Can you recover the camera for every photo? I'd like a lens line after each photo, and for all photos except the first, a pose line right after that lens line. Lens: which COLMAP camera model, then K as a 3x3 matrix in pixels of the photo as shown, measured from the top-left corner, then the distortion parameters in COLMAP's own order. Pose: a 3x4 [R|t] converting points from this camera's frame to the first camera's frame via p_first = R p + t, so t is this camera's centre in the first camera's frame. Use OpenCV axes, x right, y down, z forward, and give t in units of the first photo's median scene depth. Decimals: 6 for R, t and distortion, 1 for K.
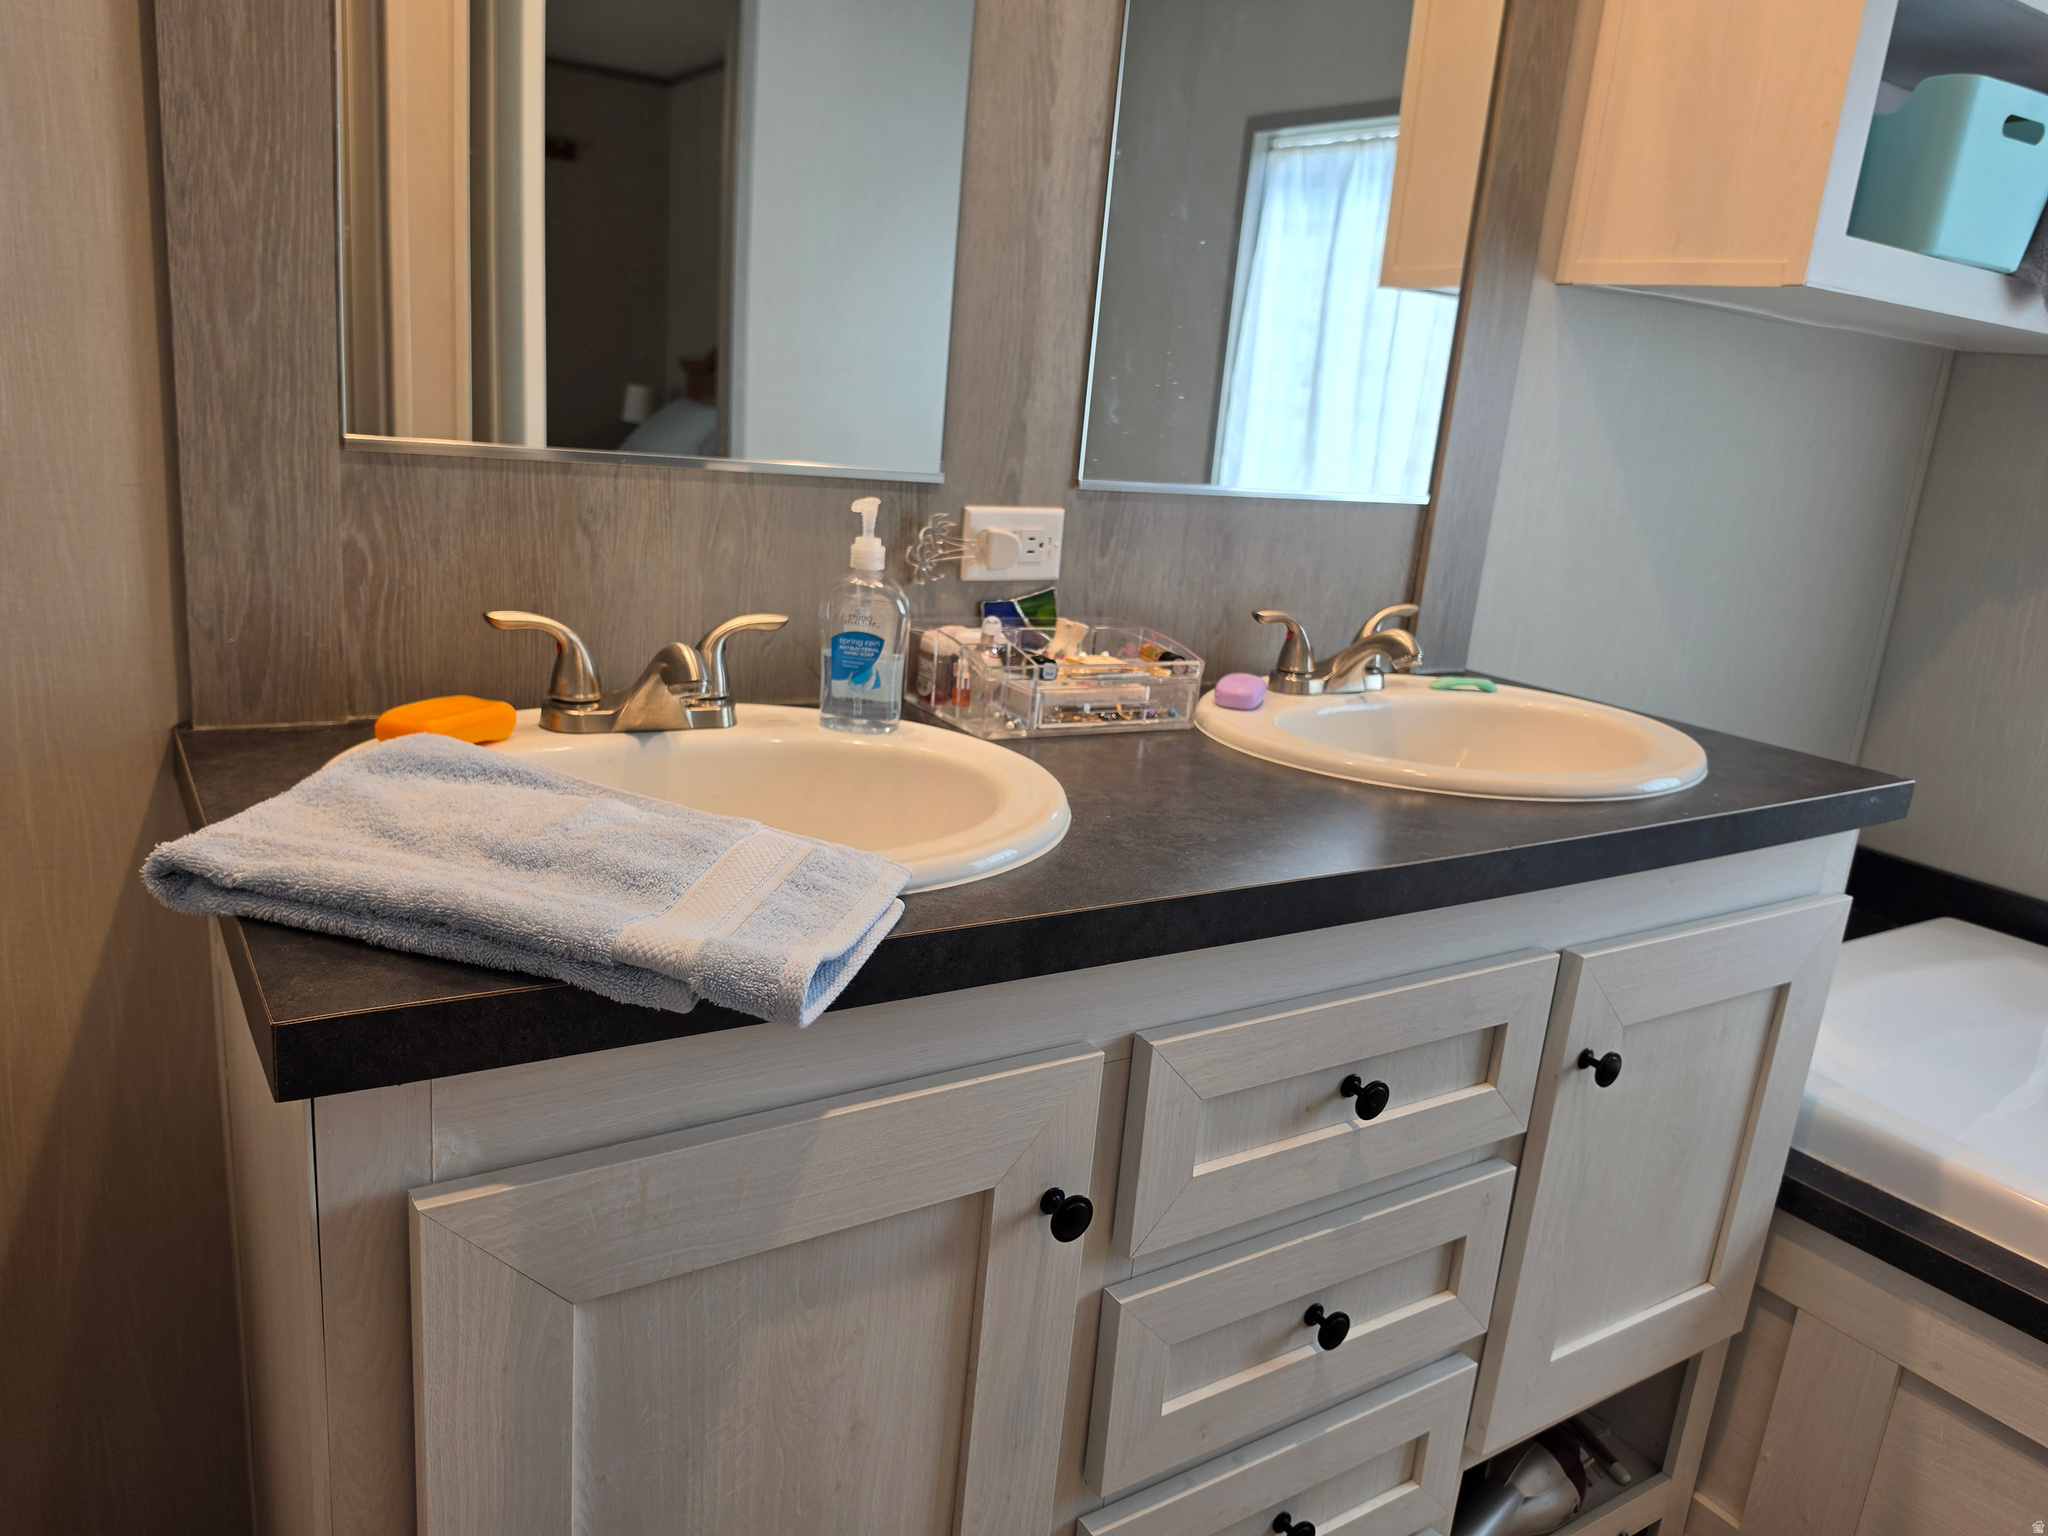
lens RADIAL K [[1431.3, 0, 973.8], [0, 1431.3, 749.8], [0, 0, 1]] dist [0.050651, -0.061589]
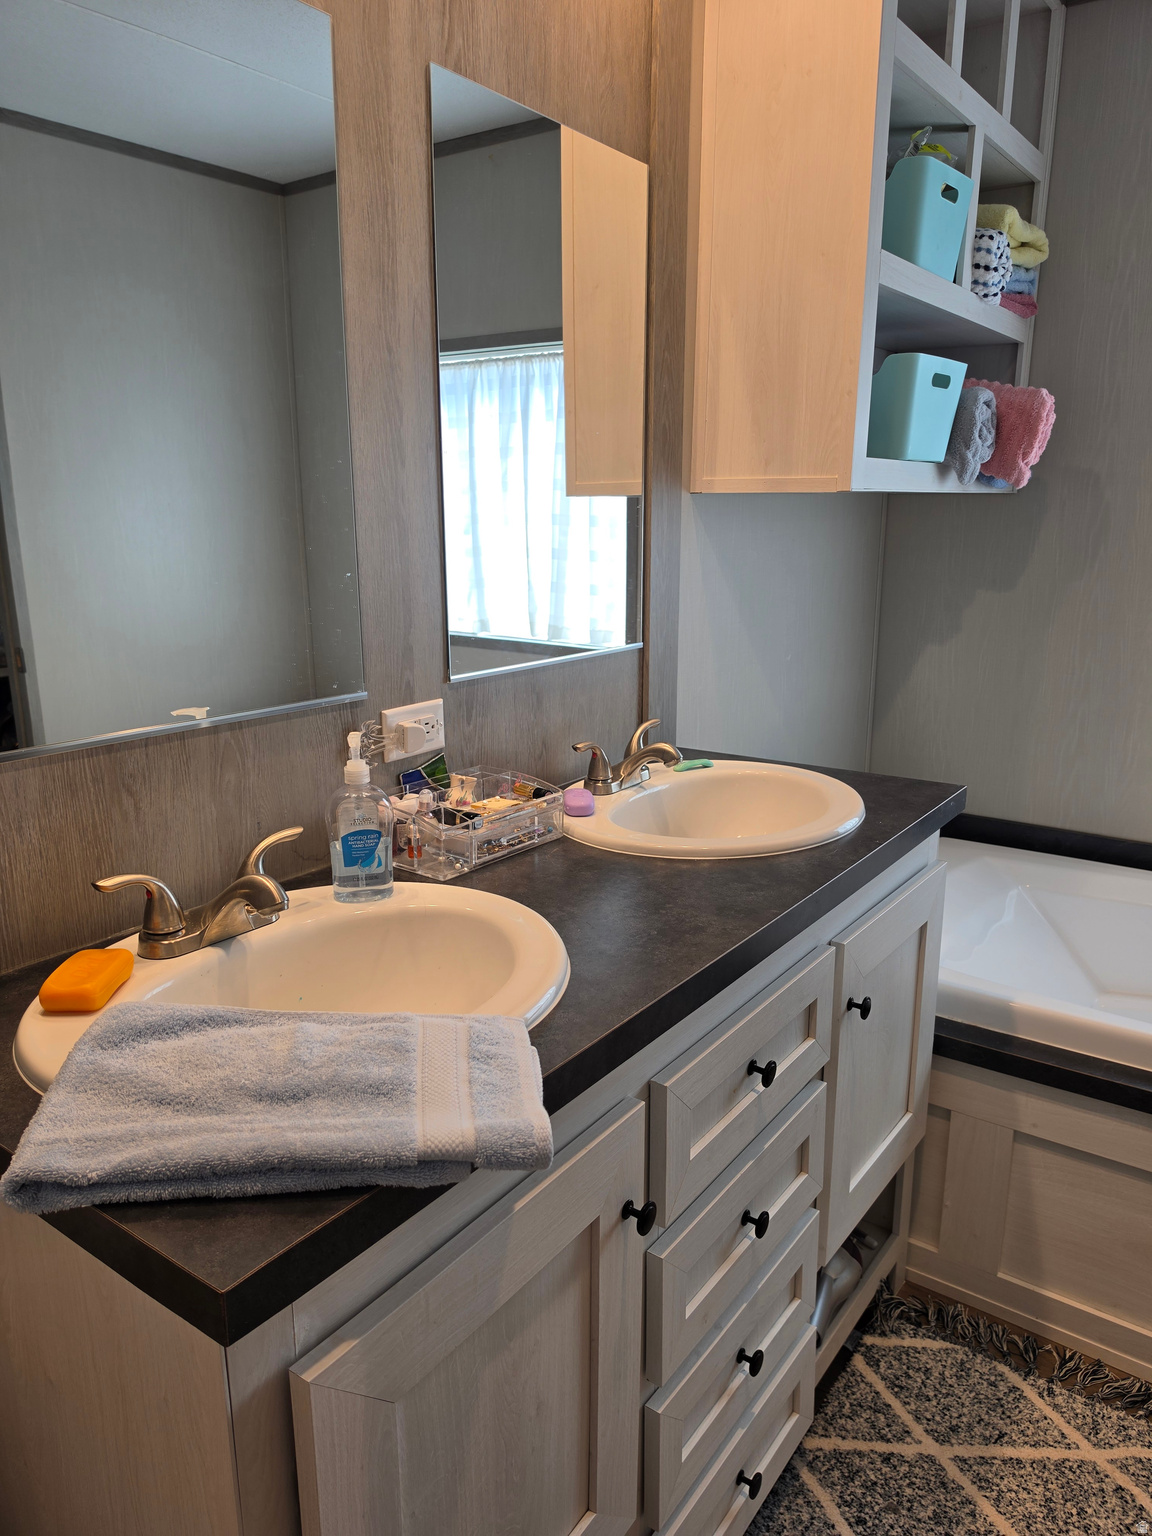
lens RADIAL K [[1073.5, 0, 551.1], [0, 1073.5, 763.2], [0, 0, 1]] dist [0.050651, -0.061589]
pose [[0.930033, -0.171272, 0.325124, -0.243778], [0.173465, 0.984584, 0.022464, -0.142541], [-0.323959, 0.035506, 0.945405, -0.032825]]
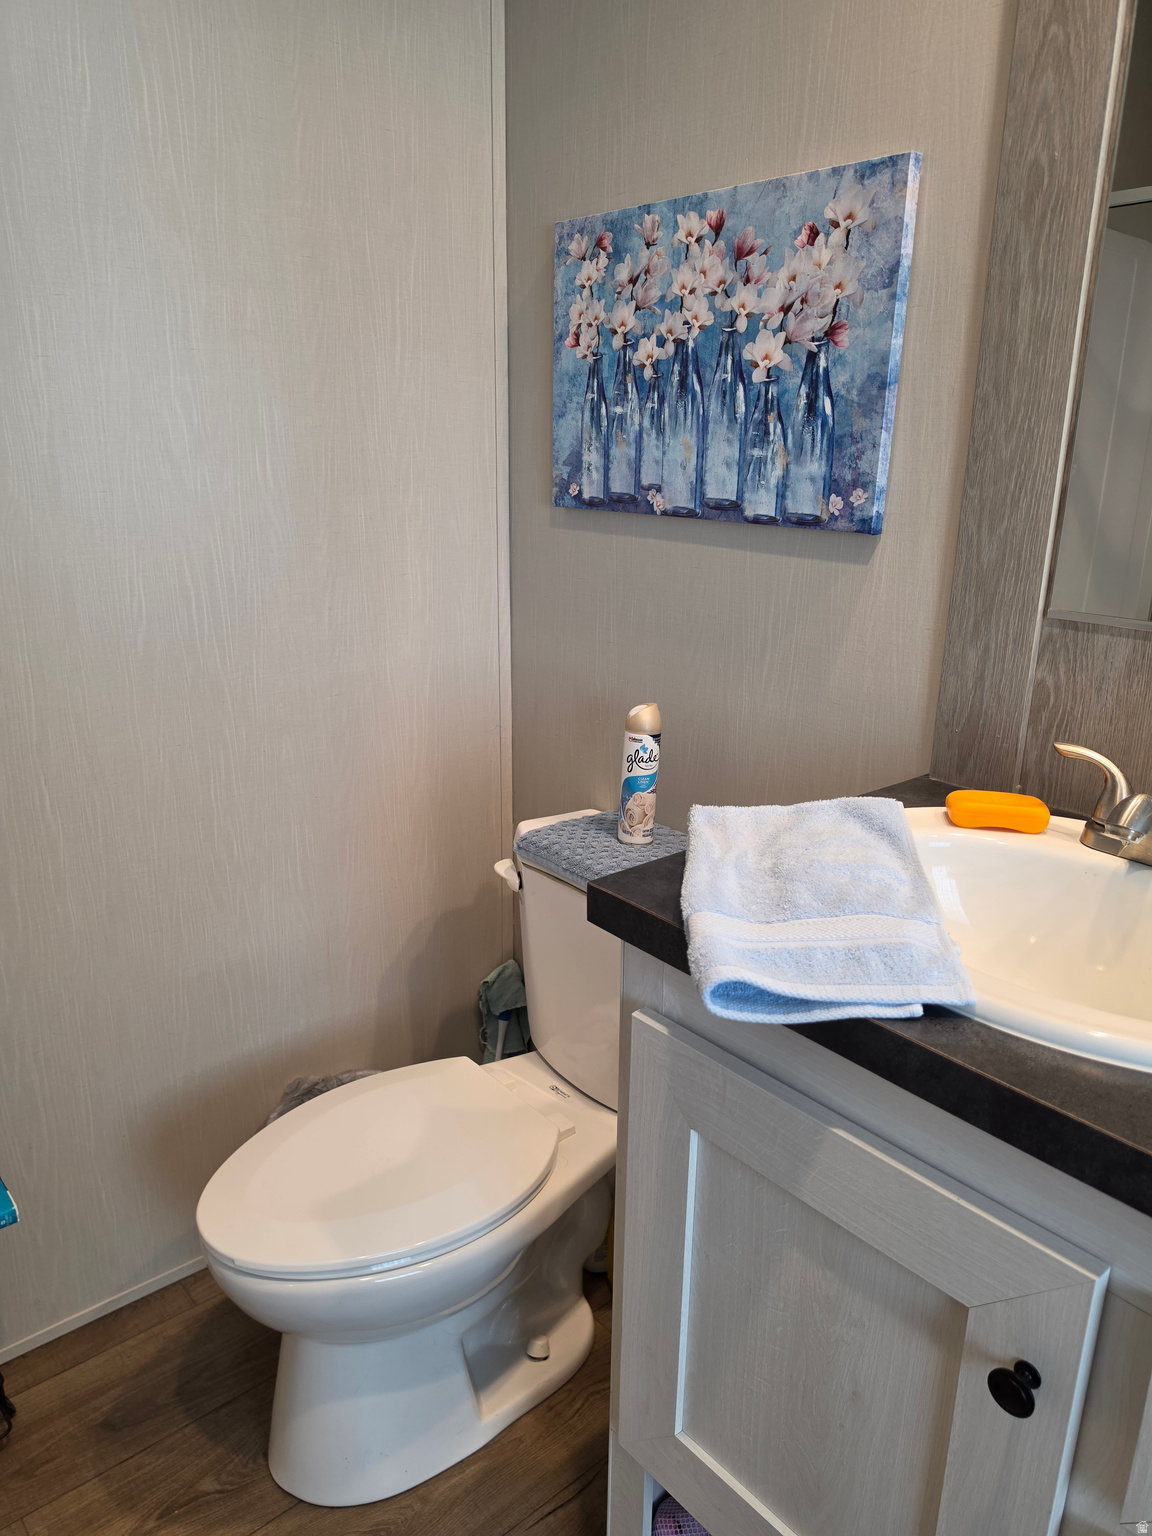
lens RADIAL K [[1073.5, 0, 581.3], [0, 1073.5, 756.7], [0, 0, 1]] dist [0.050651, -0.061589]
pose [[0.151014, 0.196147, -0.968876, 0.546747], [-0.242234, 0.957577, 0.156103, -0.126009], [0.958393, 0.211121, 0.192121, 0.362381]]
